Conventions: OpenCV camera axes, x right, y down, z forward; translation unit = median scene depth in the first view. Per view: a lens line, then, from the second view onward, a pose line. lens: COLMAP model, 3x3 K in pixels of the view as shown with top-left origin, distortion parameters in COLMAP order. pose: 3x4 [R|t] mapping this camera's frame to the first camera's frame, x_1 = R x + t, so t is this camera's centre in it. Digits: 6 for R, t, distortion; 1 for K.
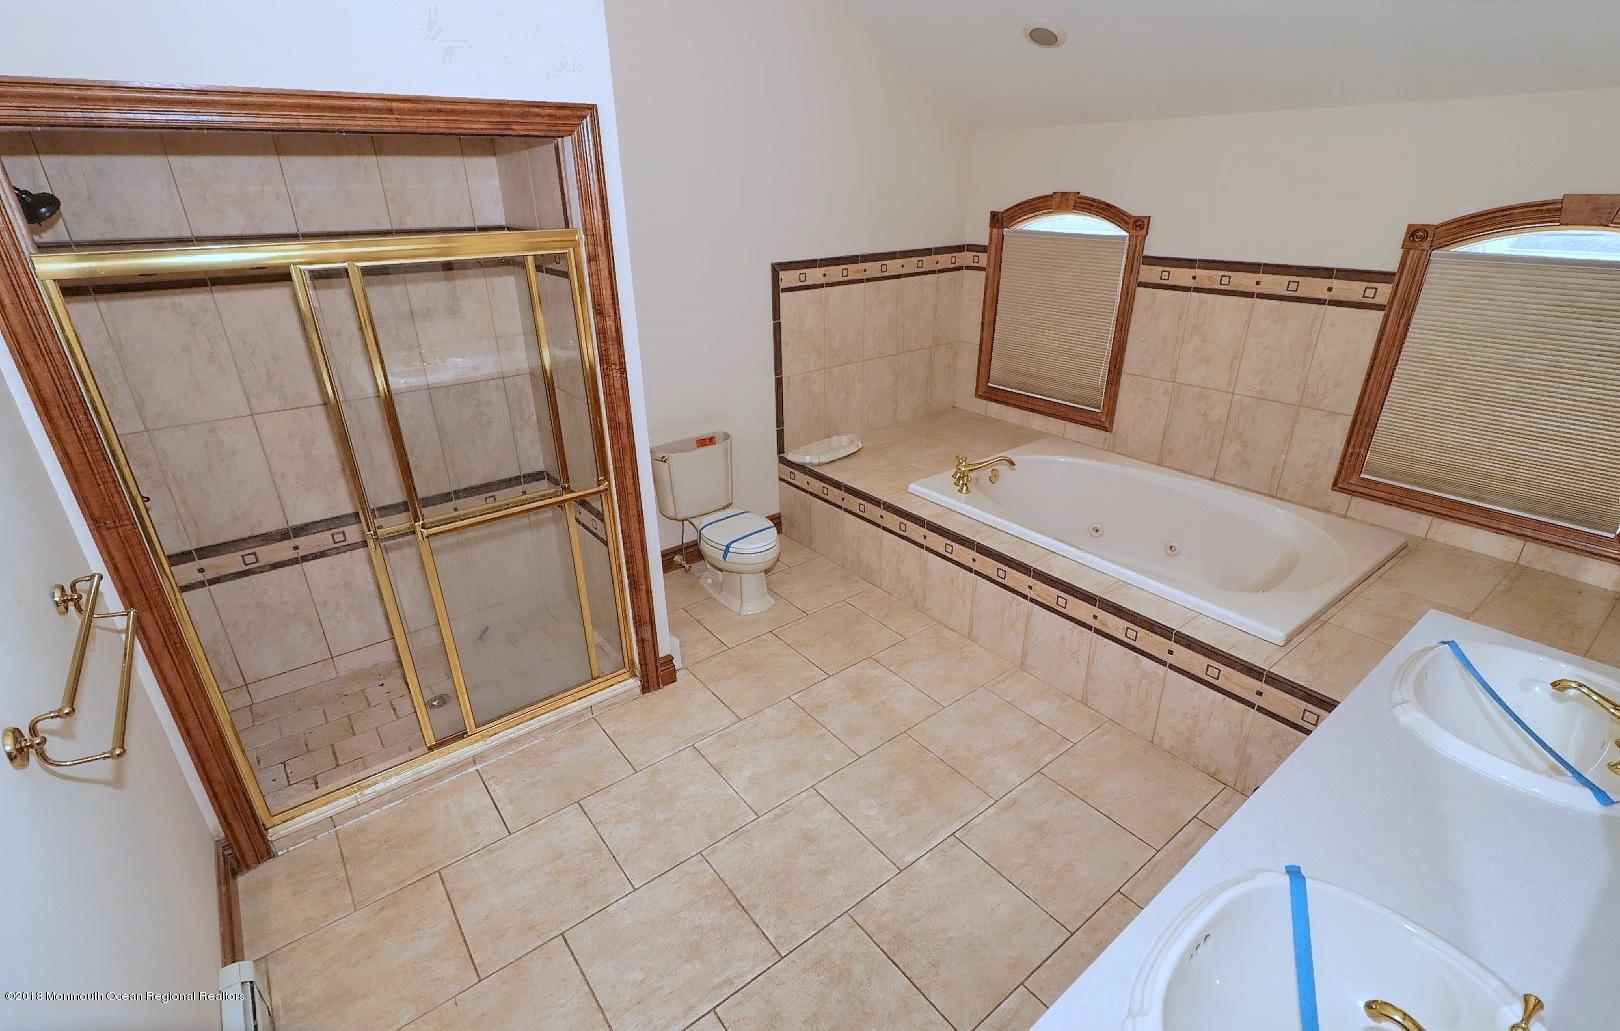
lens RADIAL K [[743.0, 0, 813.1], [0, 743.0, 509.1], [0, 0, 1]] dist [0.002564, 0.000526]
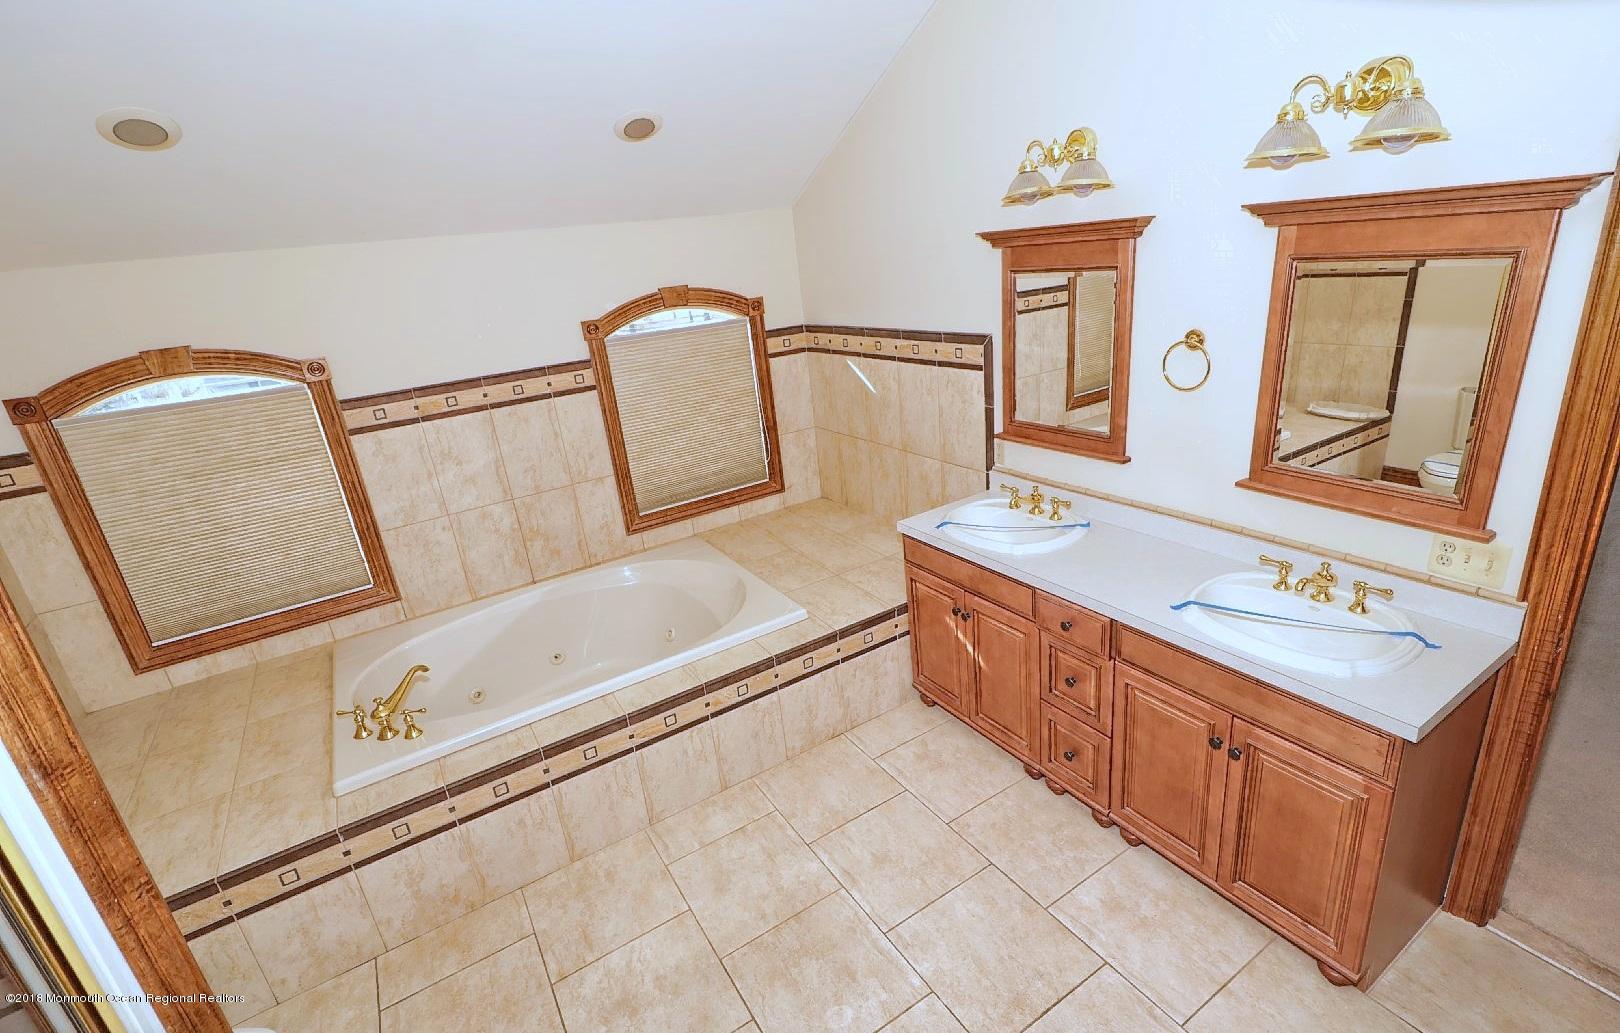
lens RADIAL K [[749.2, 0, 818.4], [0, 749.2, 504.5], [0, 0, 1]] dist [-0.052380, 0.036739]
pose [[0.097597, -0.313915, 0.944422, -0.386952], [0.492332, 0.839932, 0.228306, -0.195665], [-0.864918, 0.442687, 0.236525, 0.454491]]
